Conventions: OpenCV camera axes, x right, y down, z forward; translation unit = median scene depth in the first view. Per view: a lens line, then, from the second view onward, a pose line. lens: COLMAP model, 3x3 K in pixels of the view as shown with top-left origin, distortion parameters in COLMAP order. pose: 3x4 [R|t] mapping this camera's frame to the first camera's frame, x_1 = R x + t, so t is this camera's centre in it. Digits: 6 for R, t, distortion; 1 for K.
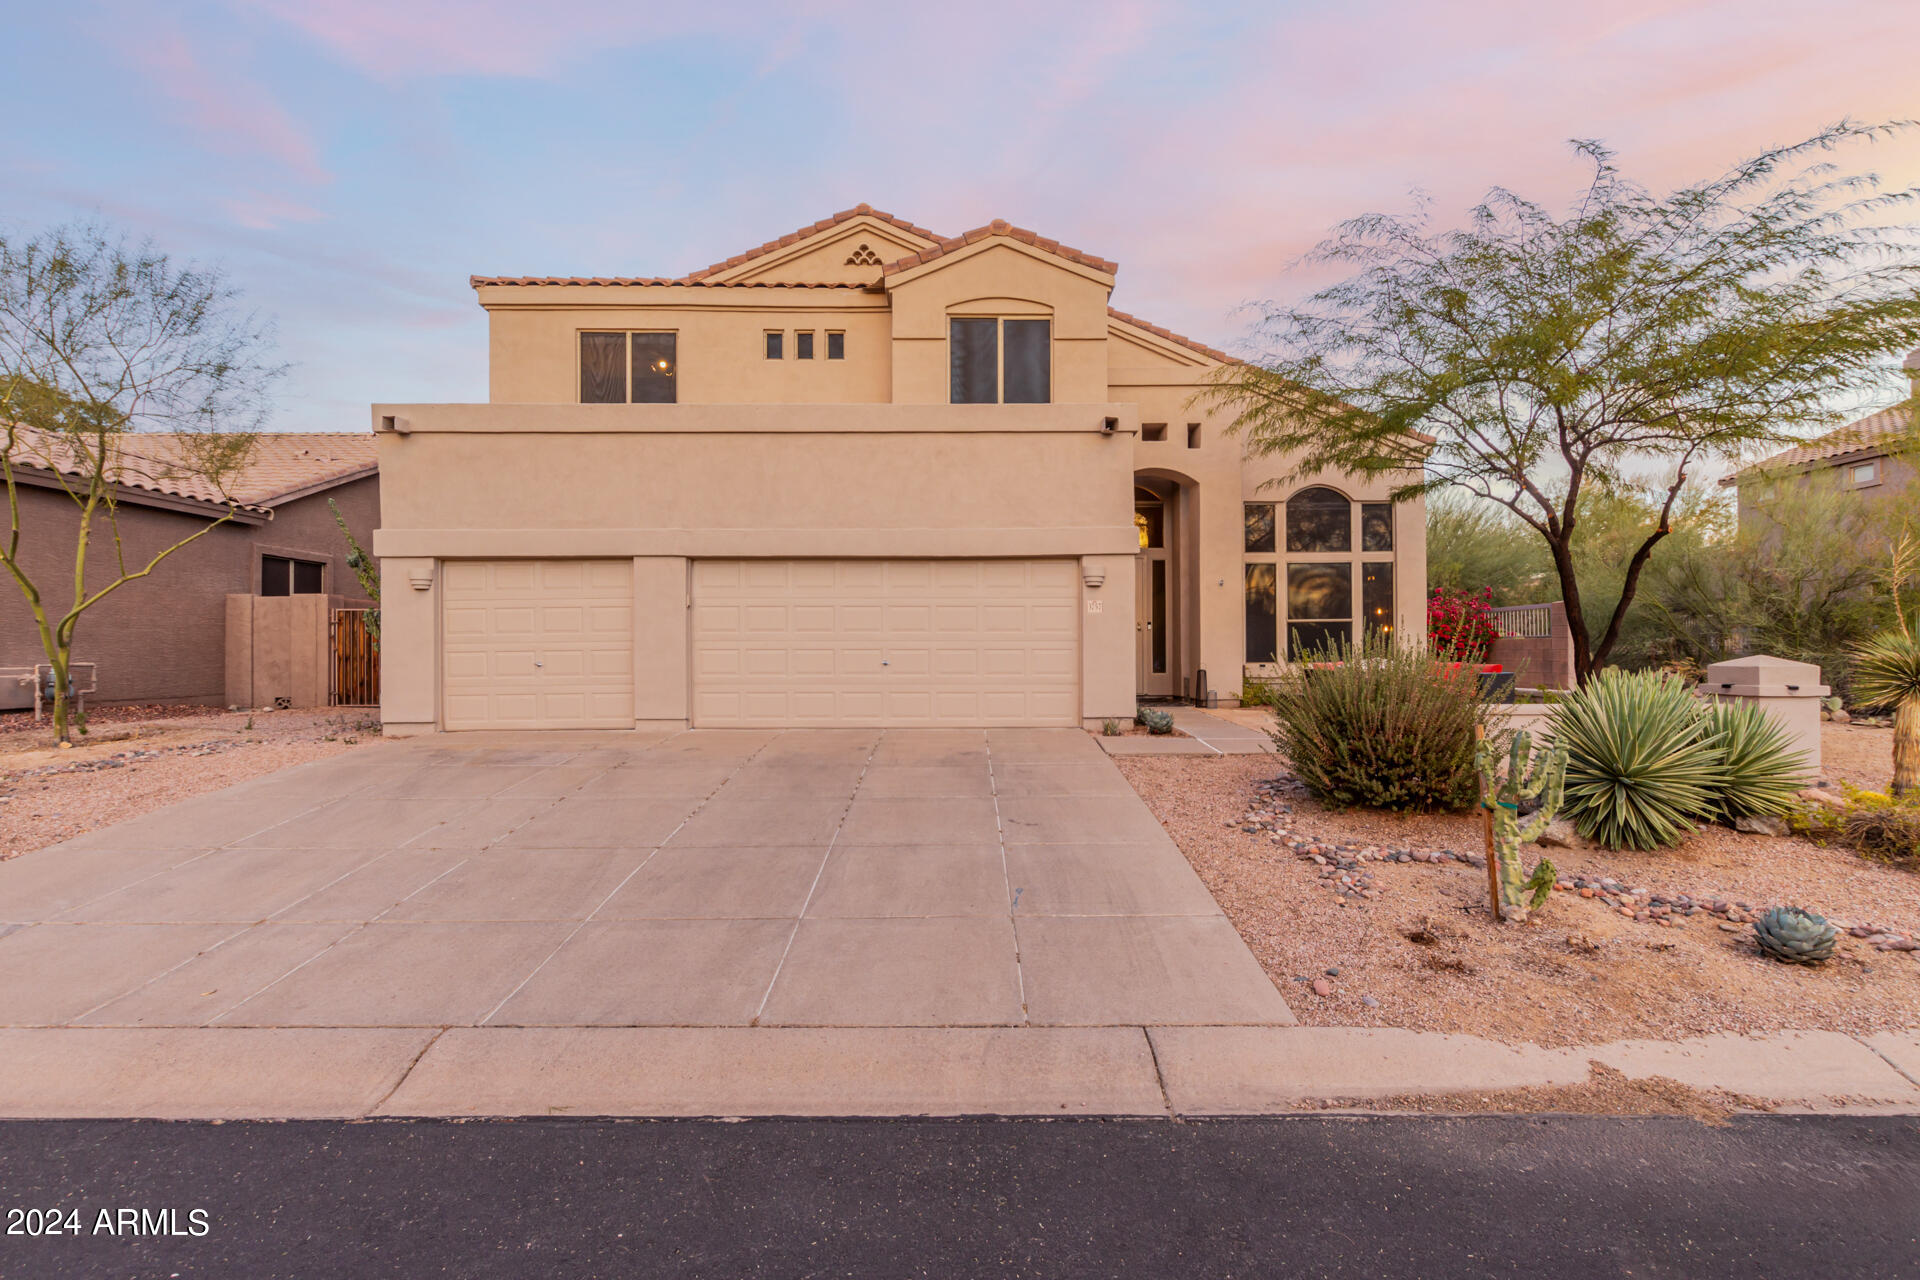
lens RADIAL K [[900.4, 0, 956.6], [0, 900.4, 641.1], [0, 0, 1]] dist [0.000431, 0.001549]
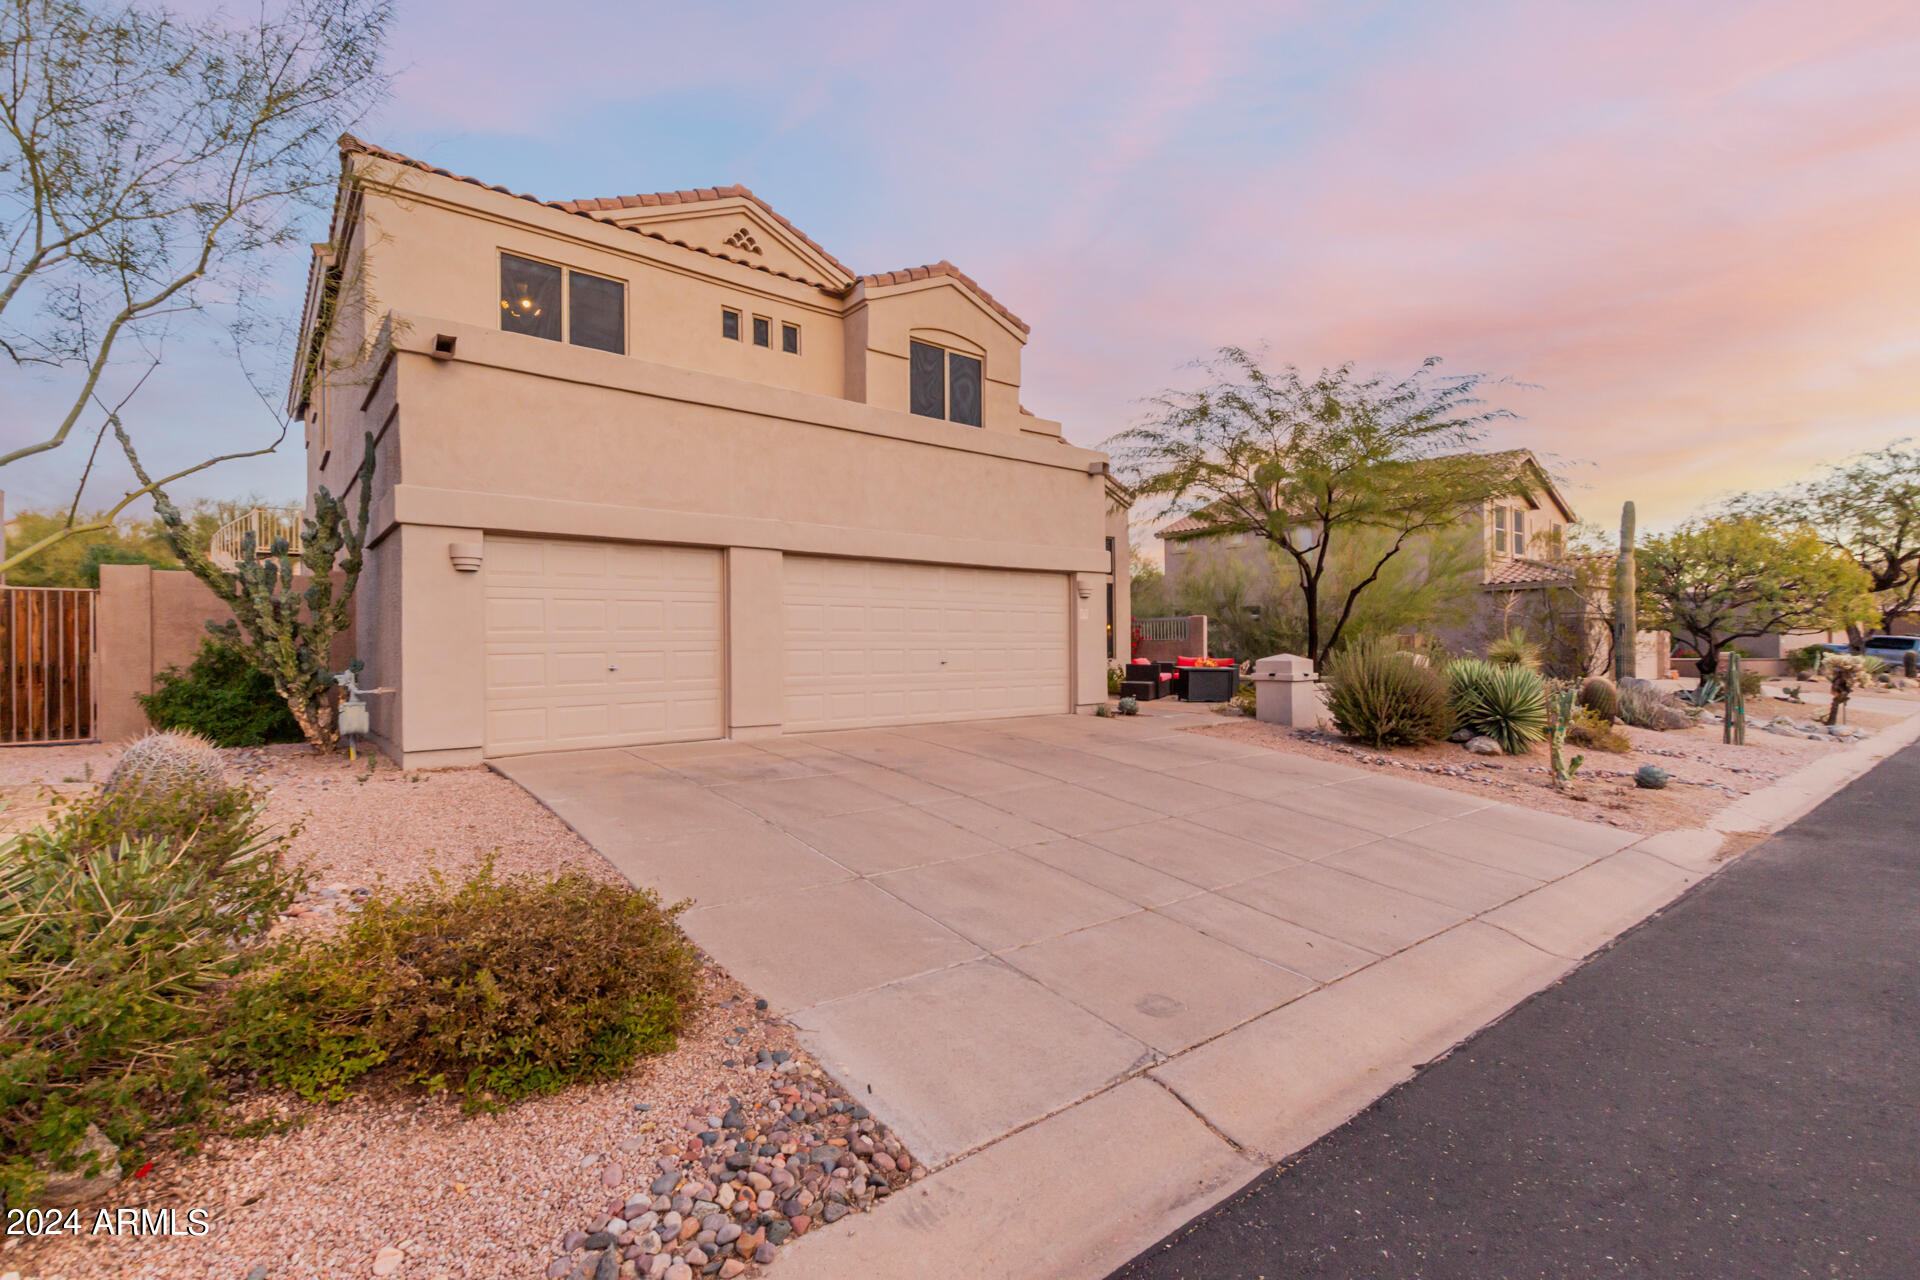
lens RADIAL K [[900.4, 0, 965.3], [0, 900.4, 638.2], [0, 0, 1]] dist [0.000431, 0.001549]
pose [[0.771219, 0.005752, 0.636544, -0.639549], [-0.003032, 0.999981, -0.005363, 0.001654], [-0.636563, 0.002206, 0.771221, 0.132065]]
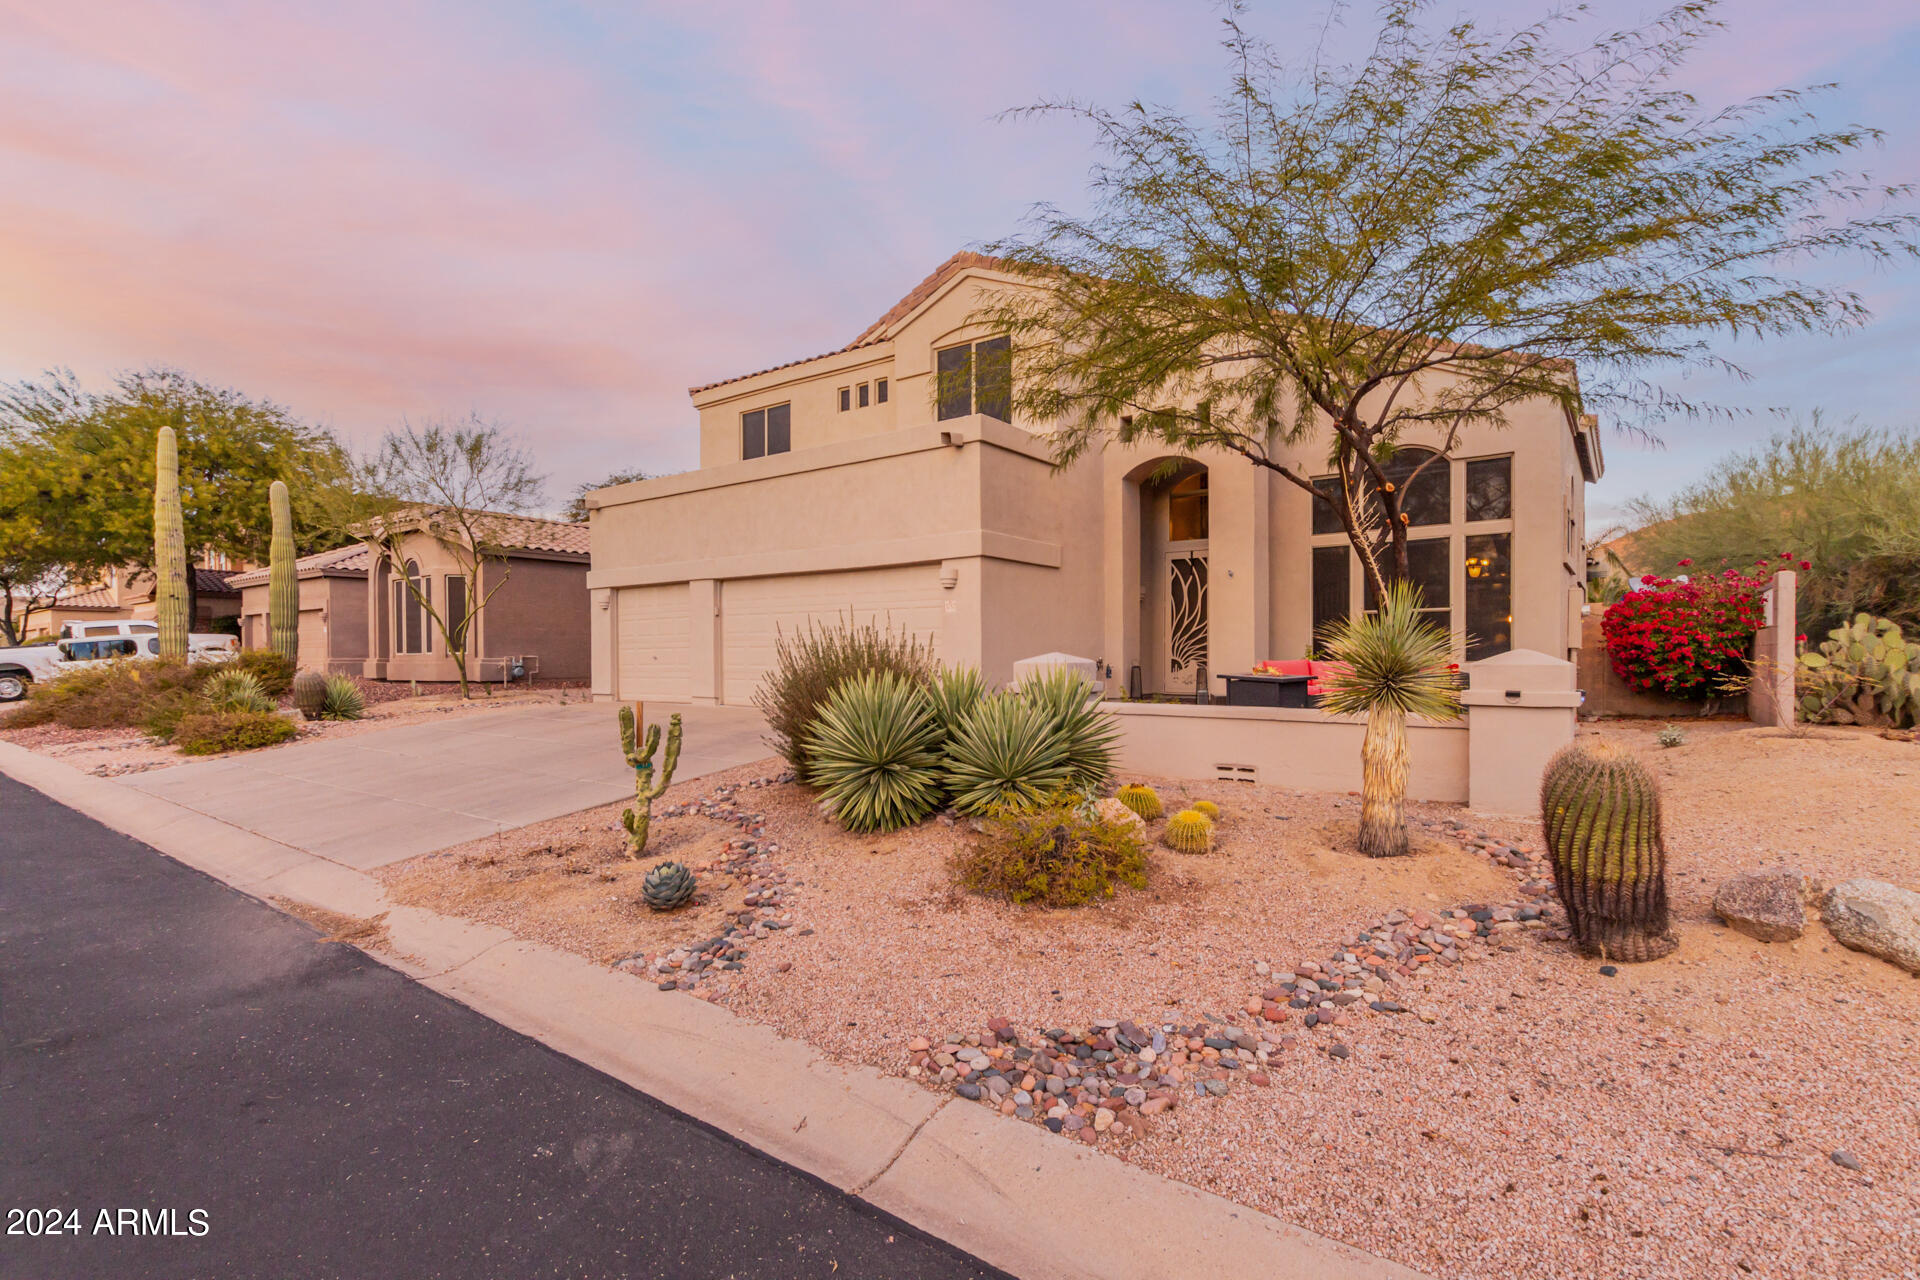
lens RADIAL K [[900.4, 0, 946.7], [0, 900.4, 655.4], [0, 0, 1]] dist [0.000431, 0.001549]
pose [[0.793310, 0.002045, -0.608815, 0.691923], [0.007865, 0.999876, 0.013608, 0.005395], [0.608767, -0.015584, 0.793196, 0.108334]]
